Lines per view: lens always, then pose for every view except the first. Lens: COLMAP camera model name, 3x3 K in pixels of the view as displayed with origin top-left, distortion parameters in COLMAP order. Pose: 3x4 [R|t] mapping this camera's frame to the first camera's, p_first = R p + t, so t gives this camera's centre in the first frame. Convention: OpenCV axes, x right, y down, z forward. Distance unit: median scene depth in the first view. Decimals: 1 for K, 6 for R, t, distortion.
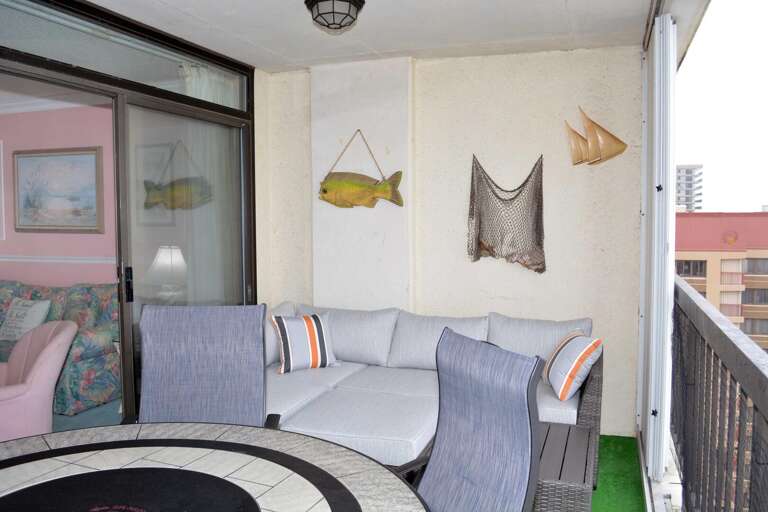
lens RADIAL K [[644.5, 0, 383.6], [0, 644.5, 257.1], [0, 0, 1]] dist [-0.075842, 0.010596]
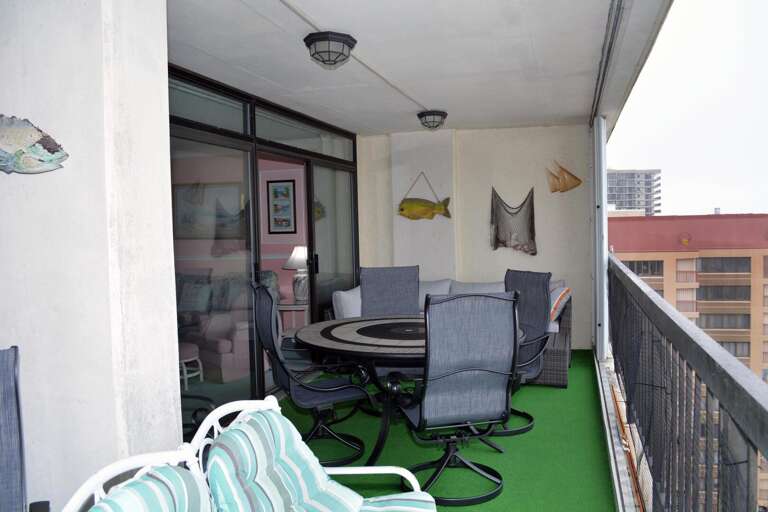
lens RADIAL K [[644.5, 0, 385.1], [0, 644.5, 257.0], [0, 0, 1]] dist [-0.075842, 0.010596]
pose [[0.998312, -0.021924, 0.053786, -0.226068], [0.022692, 0.999648, -0.013714, 0.039810], [-0.053467, 0.014911, 0.998458, -0.637945]]
